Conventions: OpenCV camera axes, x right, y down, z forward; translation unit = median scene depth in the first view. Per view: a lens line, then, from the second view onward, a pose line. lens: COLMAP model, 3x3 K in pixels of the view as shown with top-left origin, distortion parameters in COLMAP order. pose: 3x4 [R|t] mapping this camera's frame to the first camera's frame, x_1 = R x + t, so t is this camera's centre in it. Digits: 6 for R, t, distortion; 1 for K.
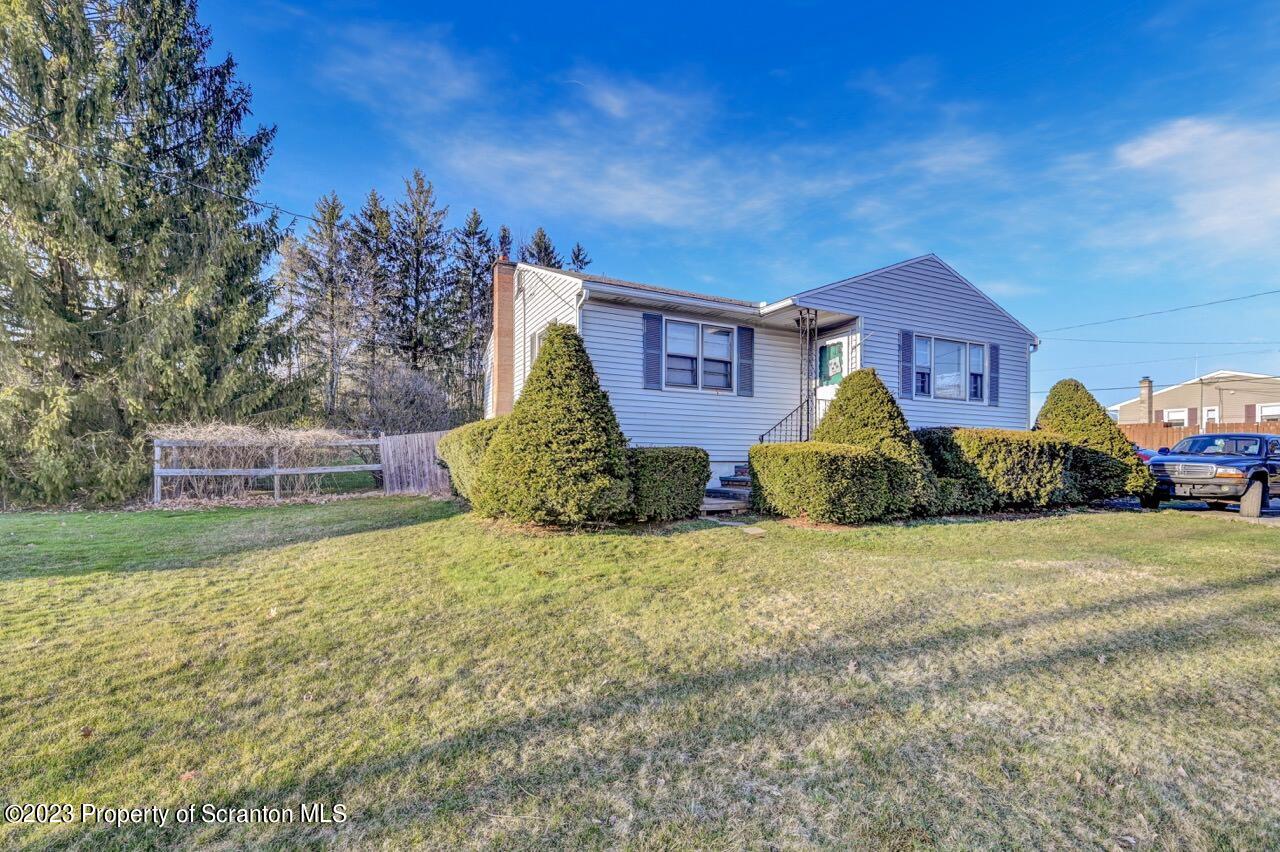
lens RADIAL K [[541.3, 0, 640.7], [0, 541.3, 447.1], [0, 0, 1]] dist [0.000799, 0.000264]
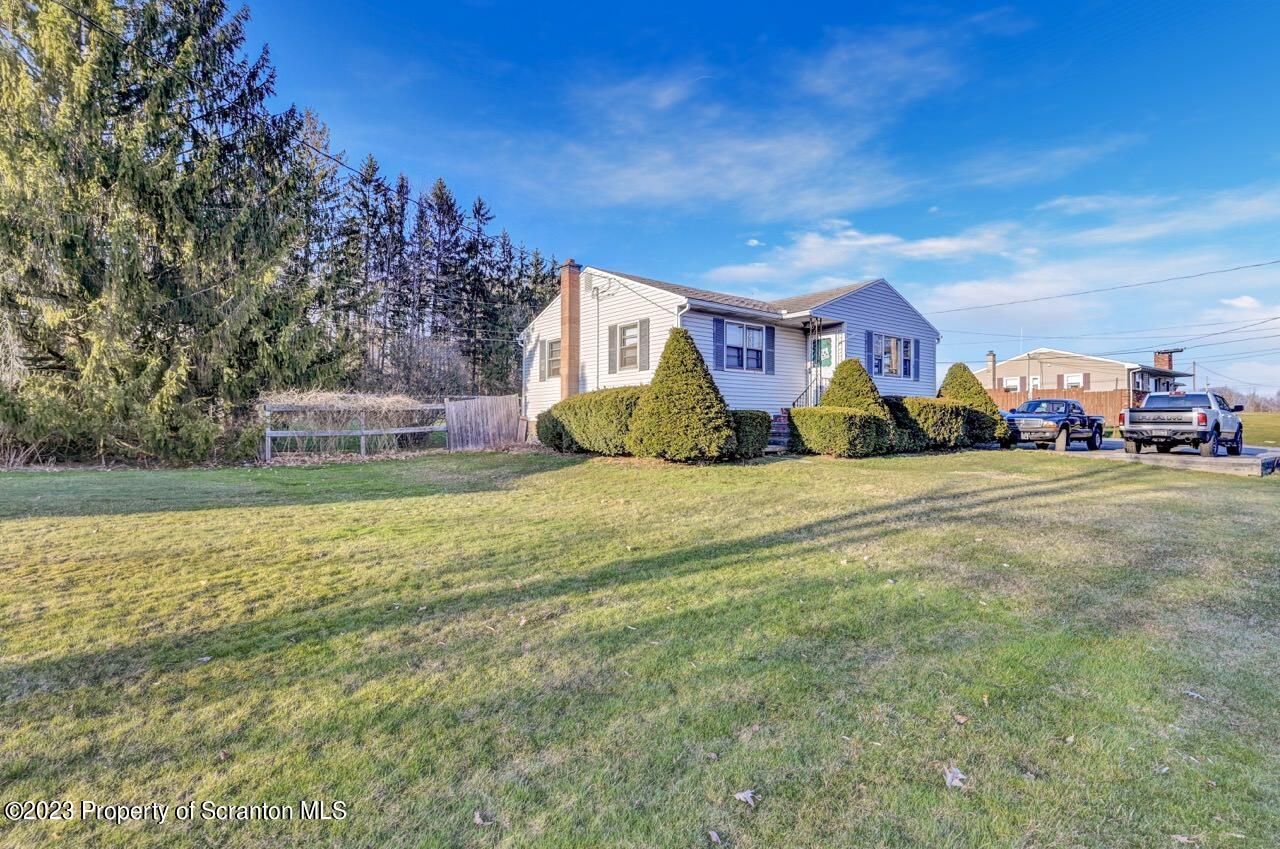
lens RADIAL K [[558.5, 0, 645.6], [0, 558.5, 406.8], [0, 0, 1]] dist [-0.001749, -0.000133]
pose [[0.979185, -0.003425, 0.202941, -0.431853], [0.004165, 0.999986, -0.003219, -0.004247], [-0.202927, 0.003997, 0.979186, -0.385334]]
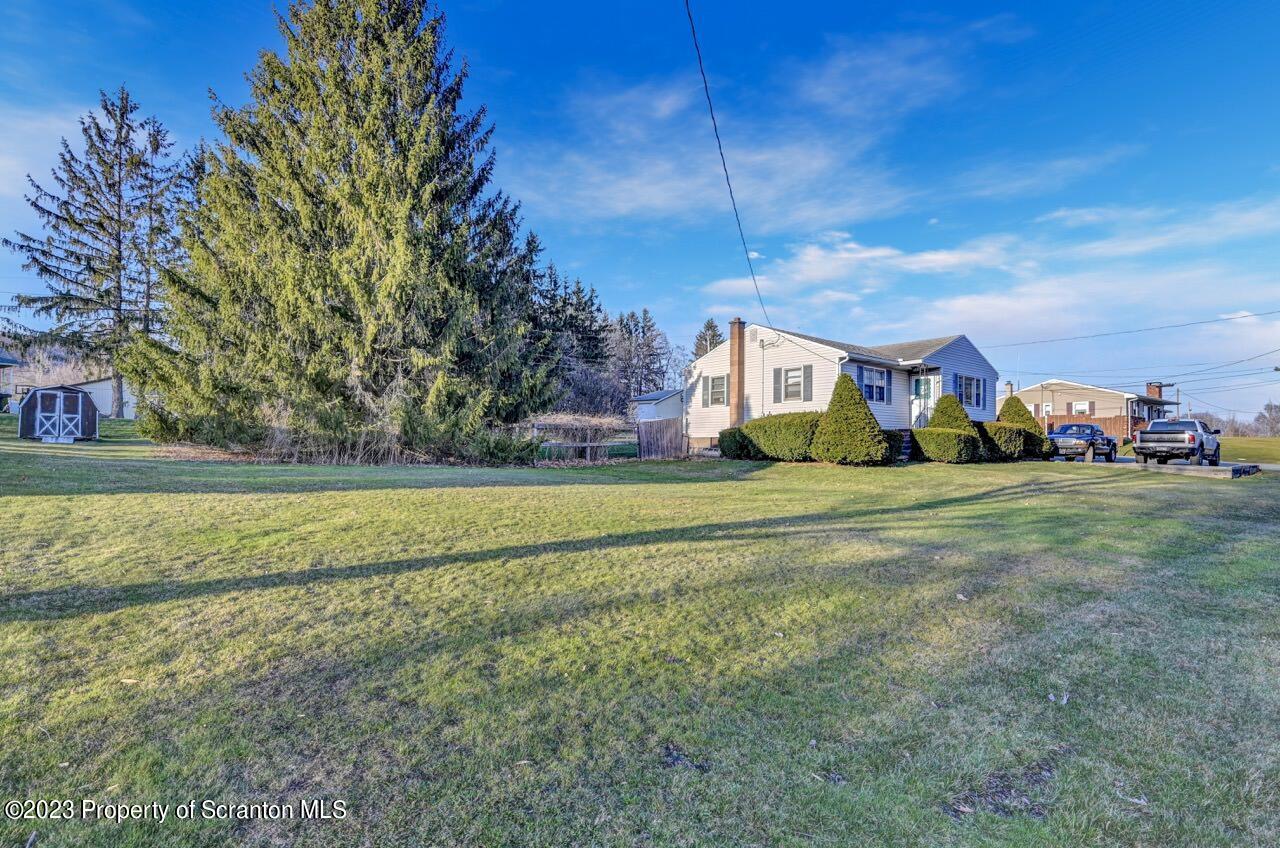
lens RADIAL K [[586.1, 0, 640.0], [0, 586.1, 424.0], [0, 0, 1]] dist [-0.014142, -0.000045]
pose [[0.975915, 0.003950, 0.218116, -1.167028], [-0.003997, 0.999992, -0.000225, -0.018367], [-0.218115, -0.000652, 0.975923, -0.899796]]
